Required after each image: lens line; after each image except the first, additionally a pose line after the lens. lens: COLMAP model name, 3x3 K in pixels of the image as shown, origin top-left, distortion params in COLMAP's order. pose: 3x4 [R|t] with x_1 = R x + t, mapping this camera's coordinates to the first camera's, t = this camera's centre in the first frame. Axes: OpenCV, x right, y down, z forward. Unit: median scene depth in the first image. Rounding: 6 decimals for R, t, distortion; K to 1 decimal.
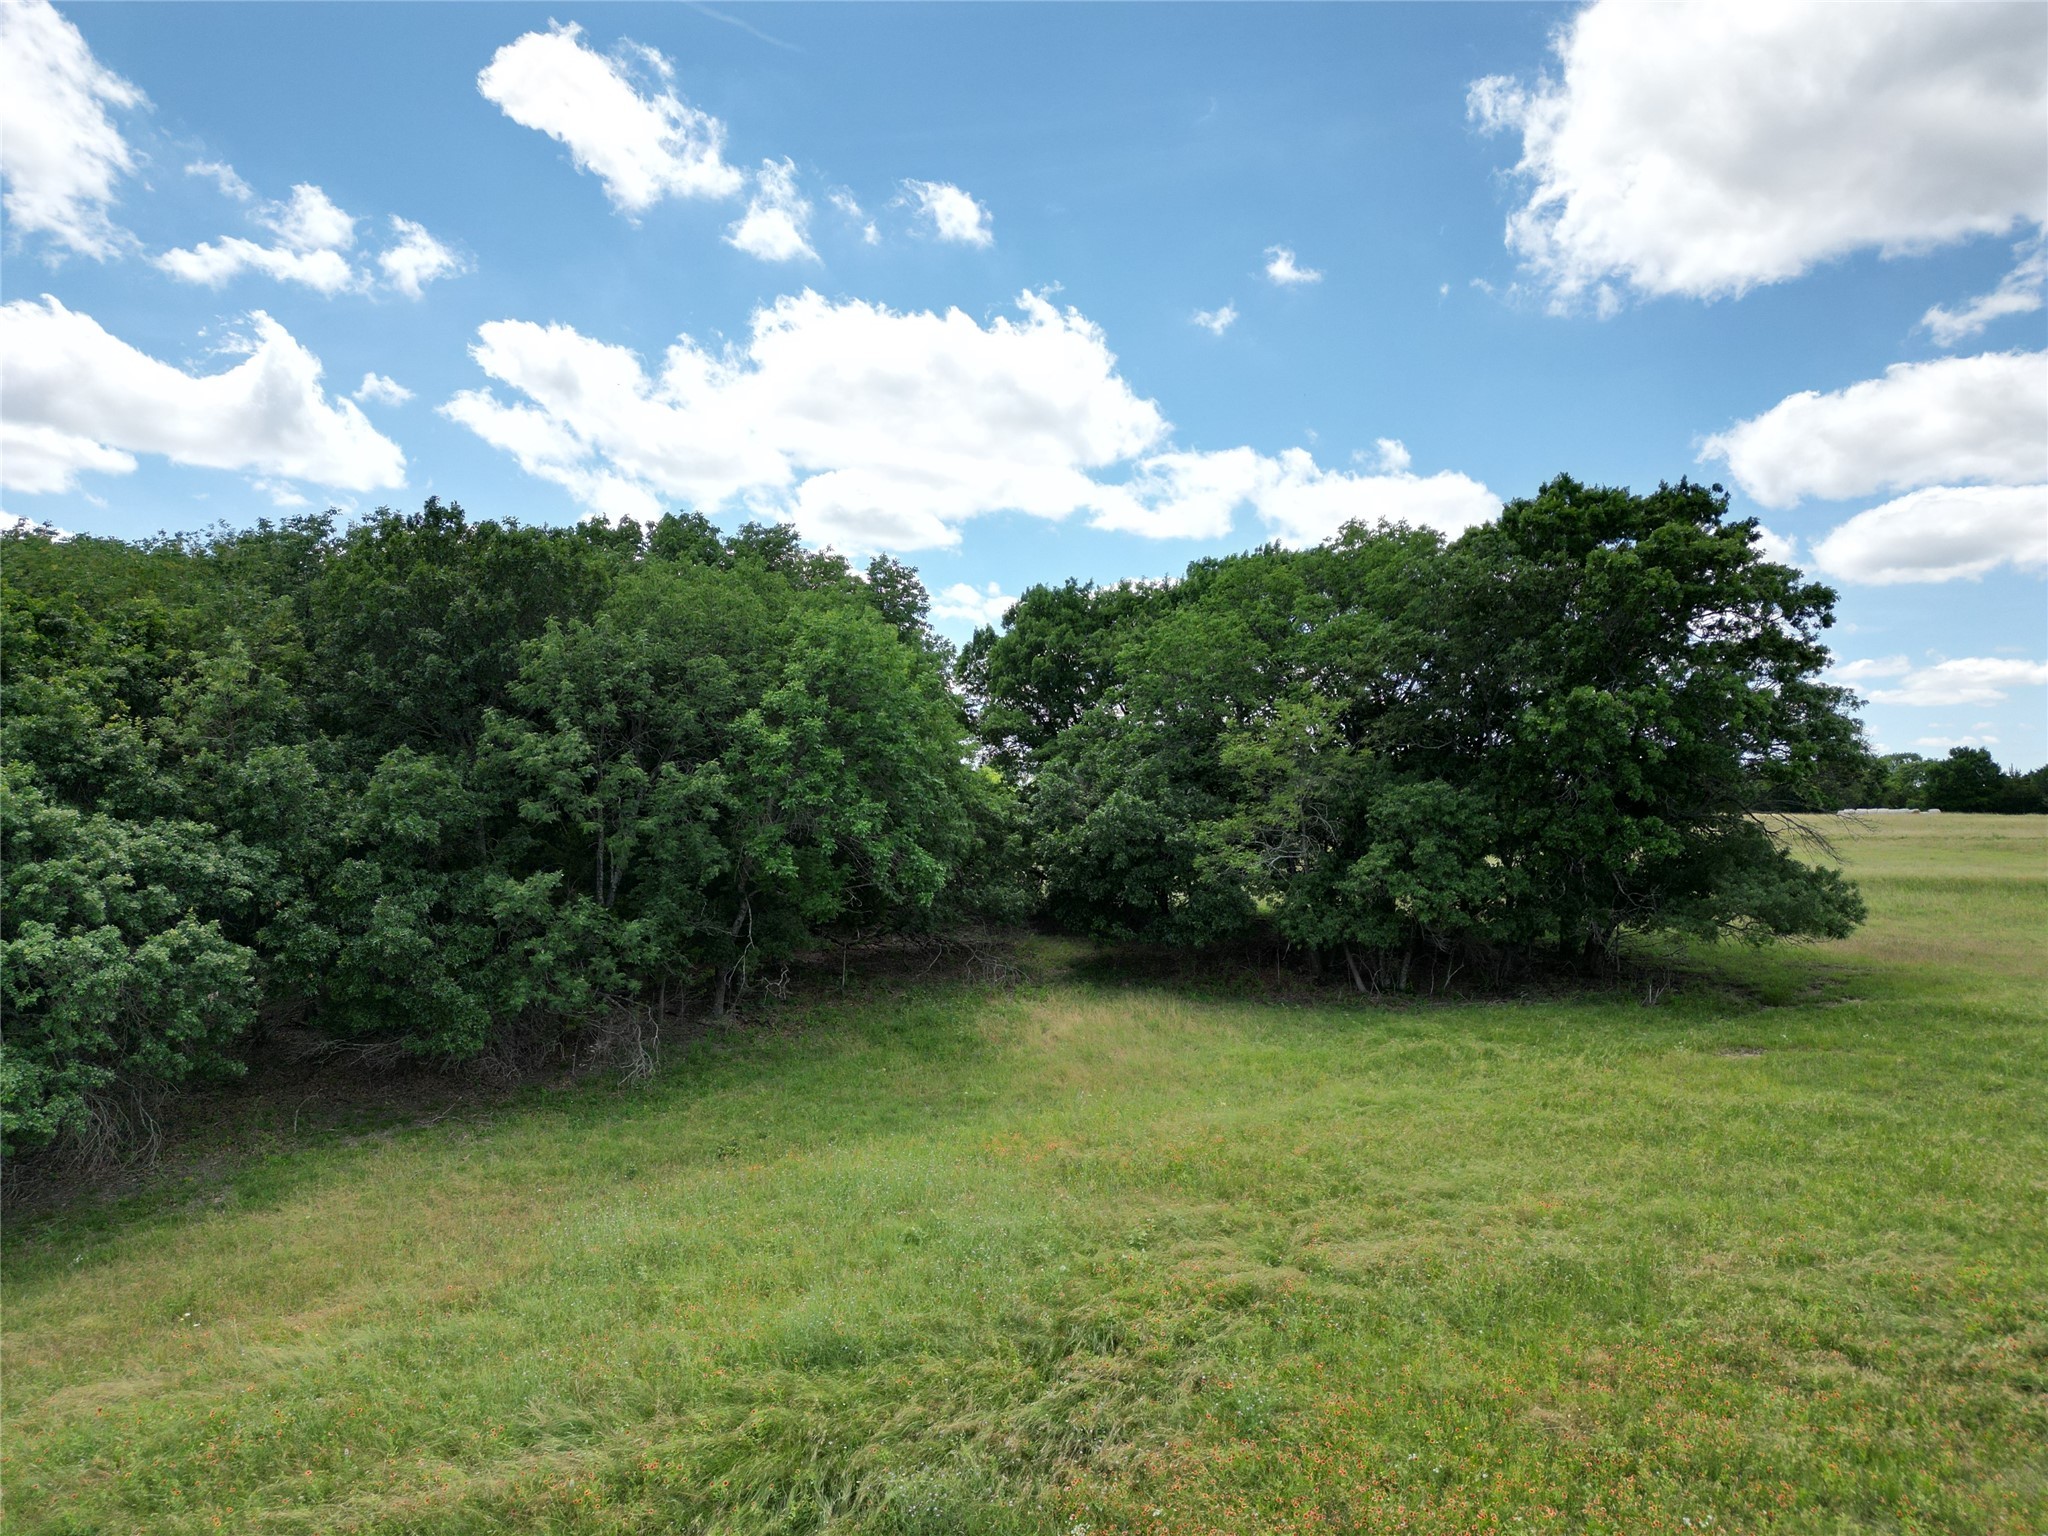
lens RADIAL K [[1439.2, 0, 1030.7], [0, 1439.2, 762.4], [0, 0, 1]] dist [0.078500, -0.068333]
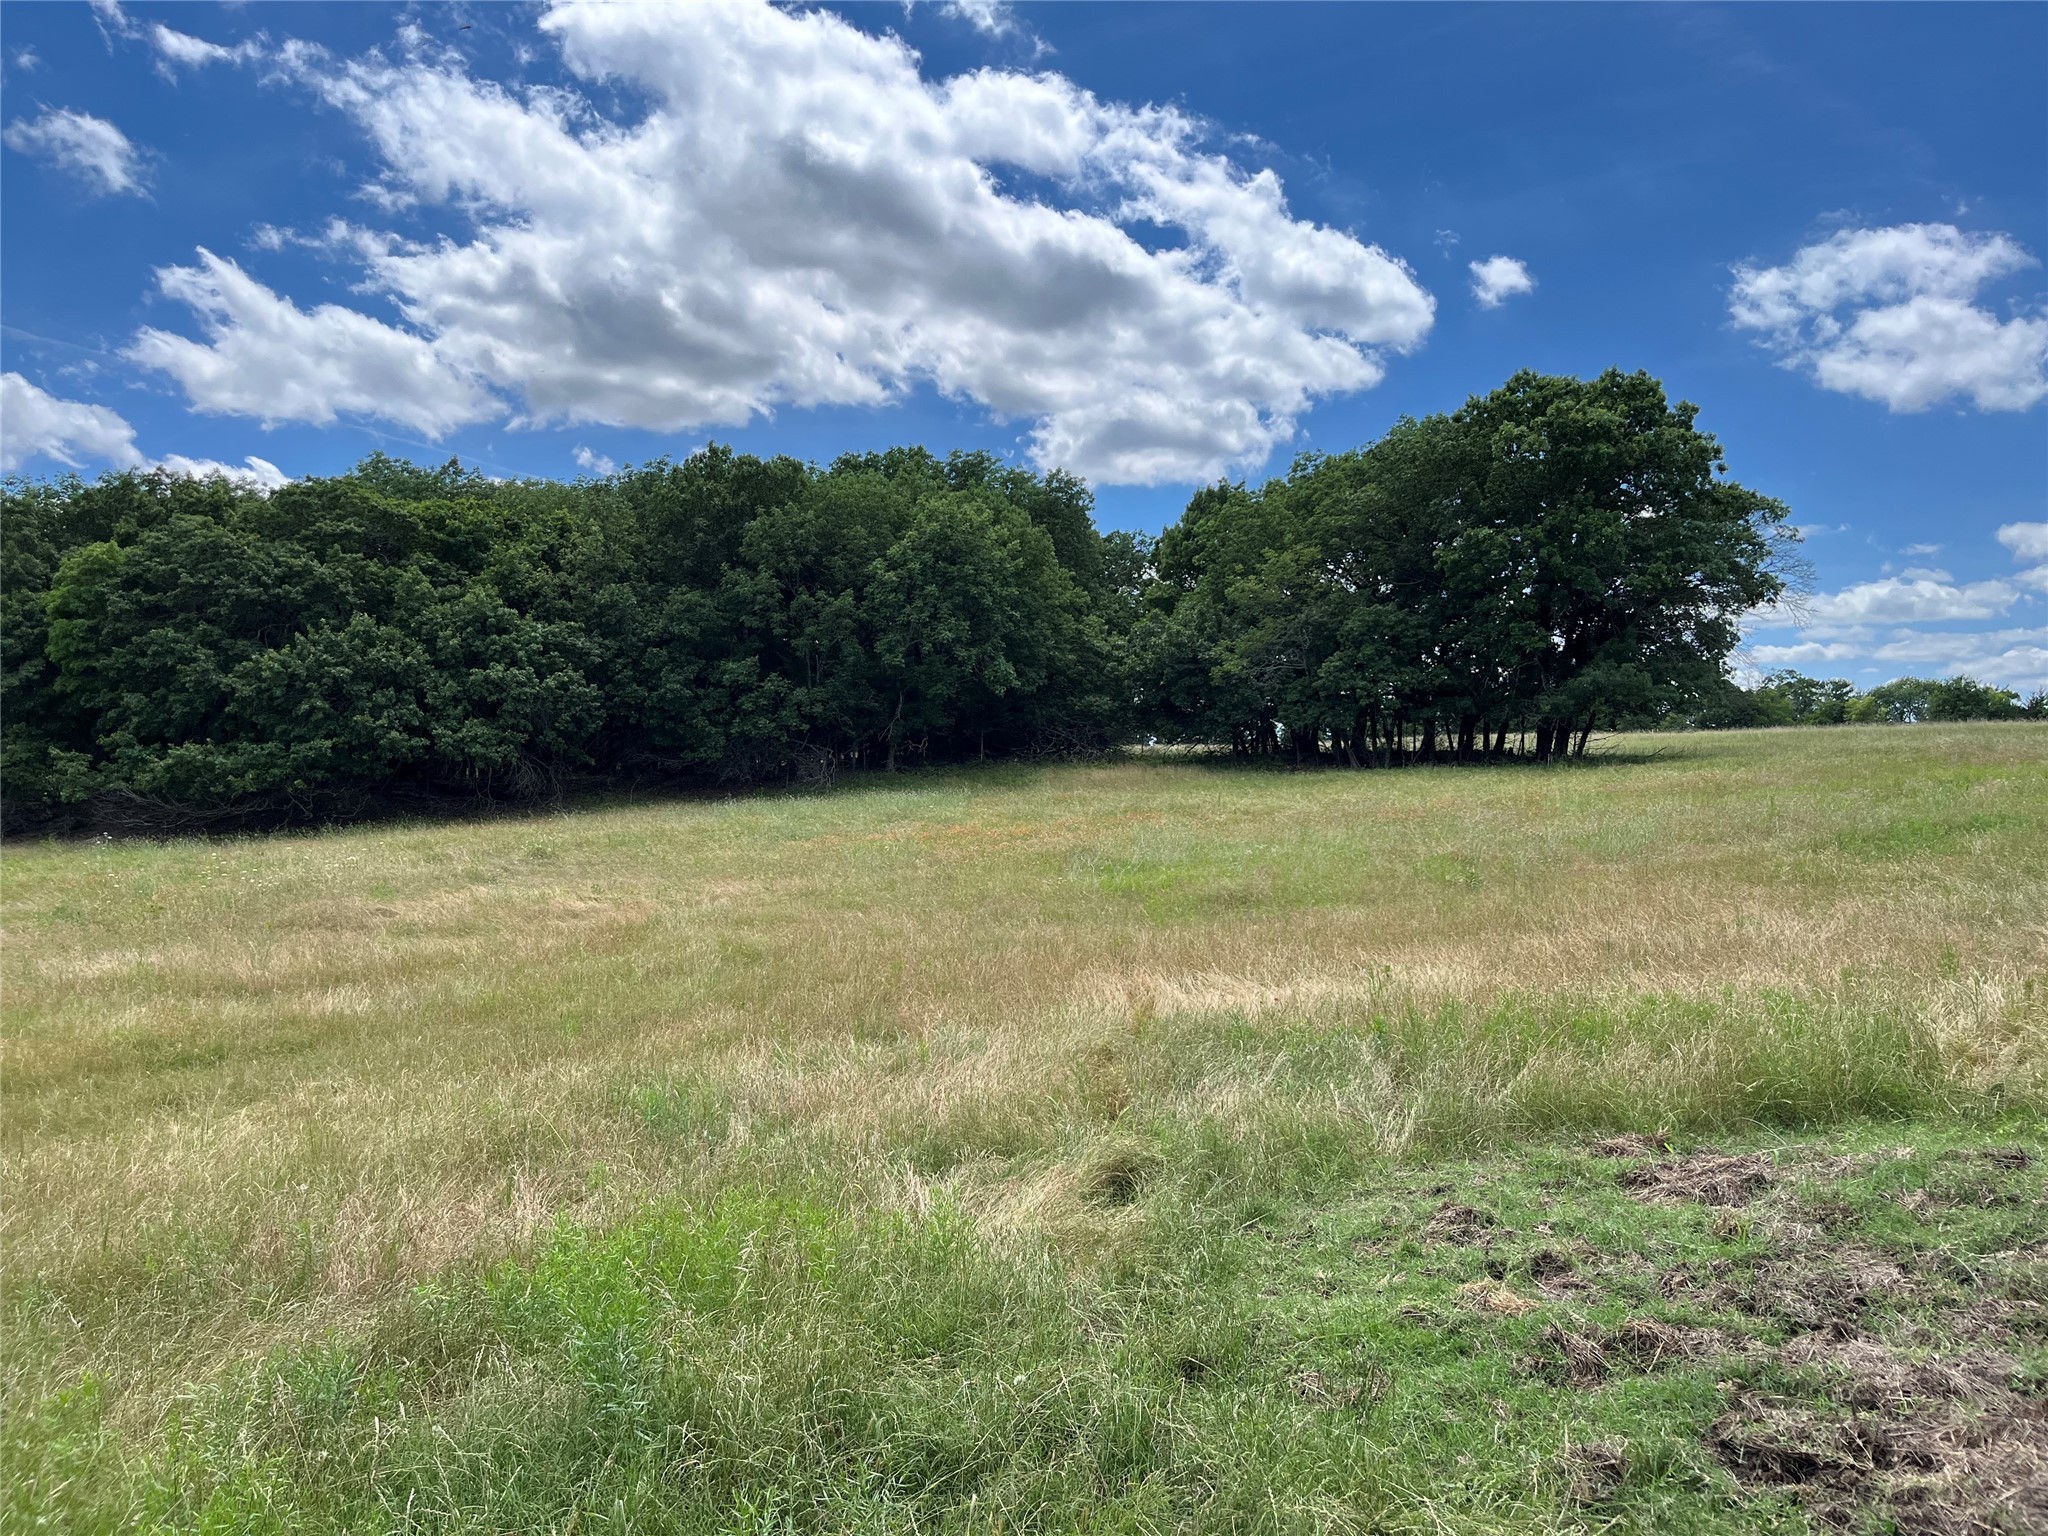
lens RADIAL K [[1547.5, 0, 1014.0], [0, 1547.5, 771.3], [0, 0, 1]] dist [0.019180, -0.036938]
pose [[0.948169, 0.006429, -0.317702, 0.522132], [0.001267, 0.999711, 0.024010, 0.166052], [0.317764, -0.023168, 0.947887, -0.610722]]
